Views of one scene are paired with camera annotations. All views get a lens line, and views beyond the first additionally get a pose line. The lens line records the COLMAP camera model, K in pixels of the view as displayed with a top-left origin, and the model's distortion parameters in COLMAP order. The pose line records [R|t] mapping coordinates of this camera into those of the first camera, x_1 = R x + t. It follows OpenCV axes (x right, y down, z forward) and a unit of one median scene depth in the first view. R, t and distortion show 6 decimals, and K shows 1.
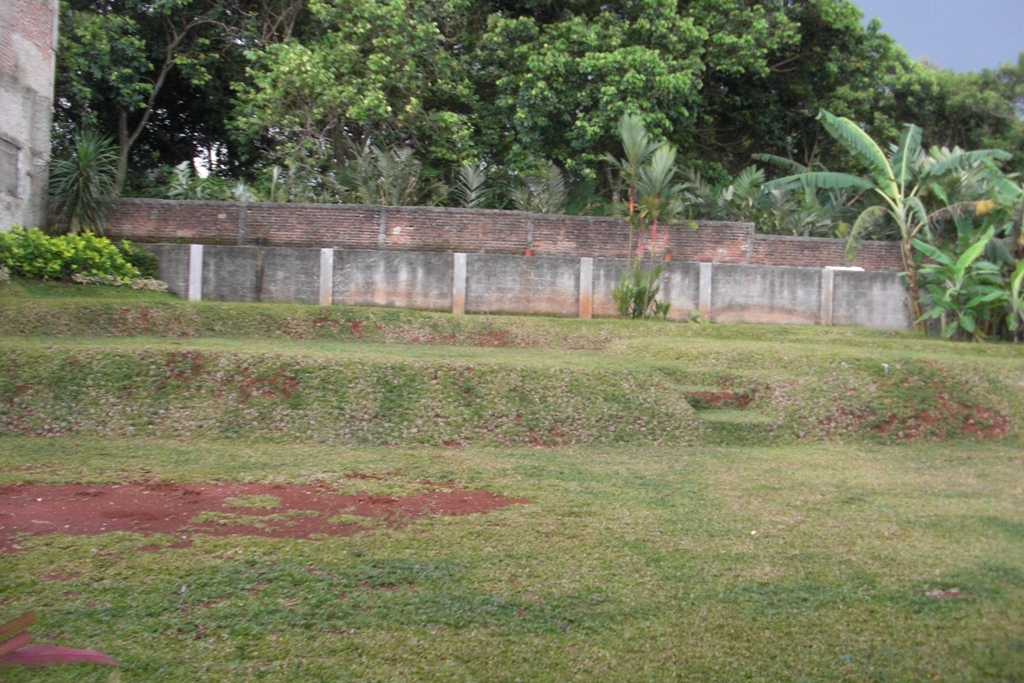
lens RADIAL K [[1050.2, 0, 512.0], [0, 1050.2, 341.5], [0, 0, 1]] dist [-0.211622, 0.203059]
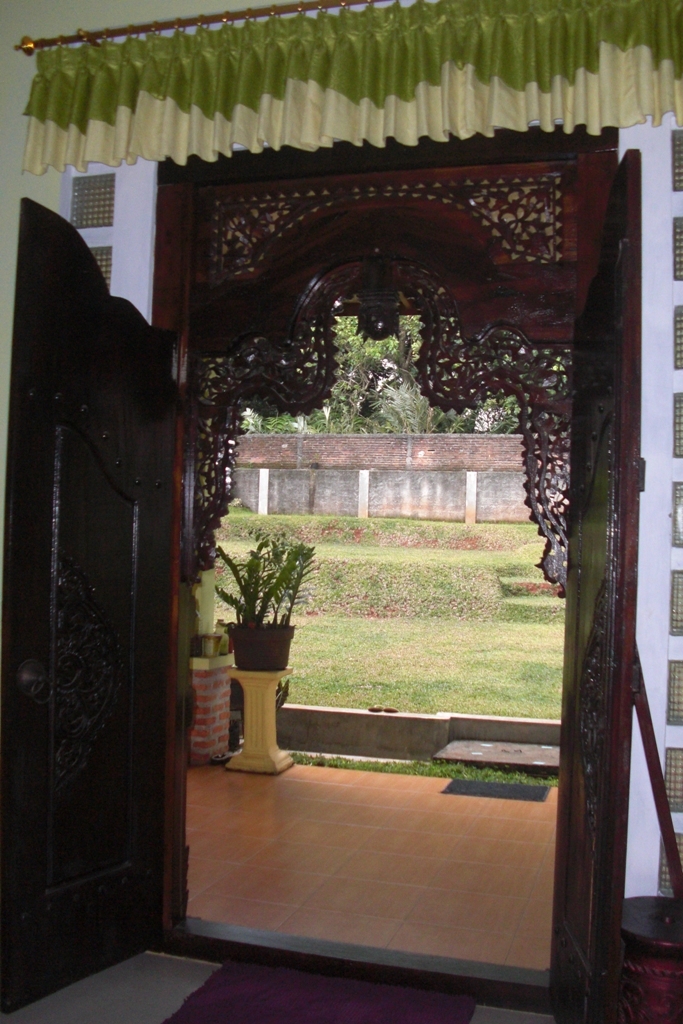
lens RADIAL K [[1050.2, 0, 341.5], [0, 1050.2, 512.0], [0, 0, 1]] dist [-0.211622, 0.203059]
pose [[0.930313, -0.009608, -0.366640, 0.250283], [-0.004041, 0.999328, -0.036443, 0.005126], [0.366744, 0.035385, 0.929649, -0.158834]]
